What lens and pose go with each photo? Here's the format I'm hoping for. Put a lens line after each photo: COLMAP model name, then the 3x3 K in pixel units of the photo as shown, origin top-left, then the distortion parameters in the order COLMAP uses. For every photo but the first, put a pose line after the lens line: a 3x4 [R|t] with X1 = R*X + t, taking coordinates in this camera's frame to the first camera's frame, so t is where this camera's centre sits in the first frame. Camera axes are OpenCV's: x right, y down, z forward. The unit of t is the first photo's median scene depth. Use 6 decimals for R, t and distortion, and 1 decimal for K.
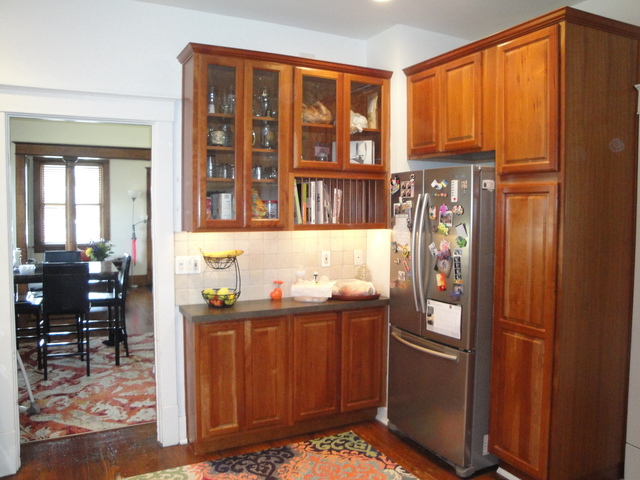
lens RADIAL K [[525.7, 0, 320.0], [0, 525.7, 240.0], [0, 0, 1]] dist [-0.175243, 0.159270]
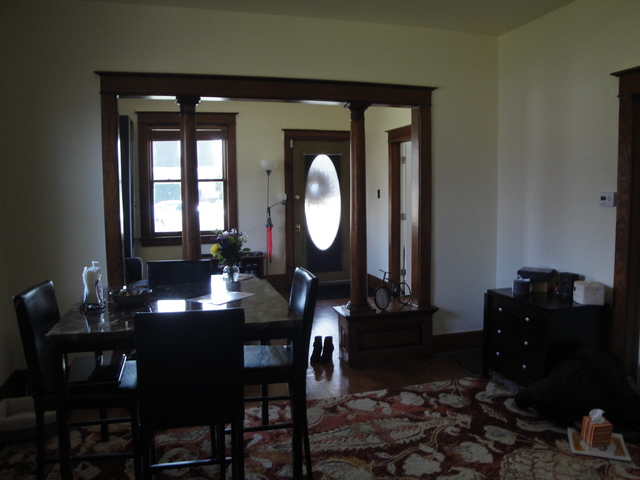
lens RADIAL K [[525.7, 0, 320.0], [0, 525.7, 240.0], [0, 0, 1]] dist [-0.175243, 0.159270]
pose [[0.979989, 0.010072, -0.198795, -0.159140], [-0.000948, 0.998944, 0.045939, -0.019913], [0.199048, -0.044831, 0.978964, 0.310977]]
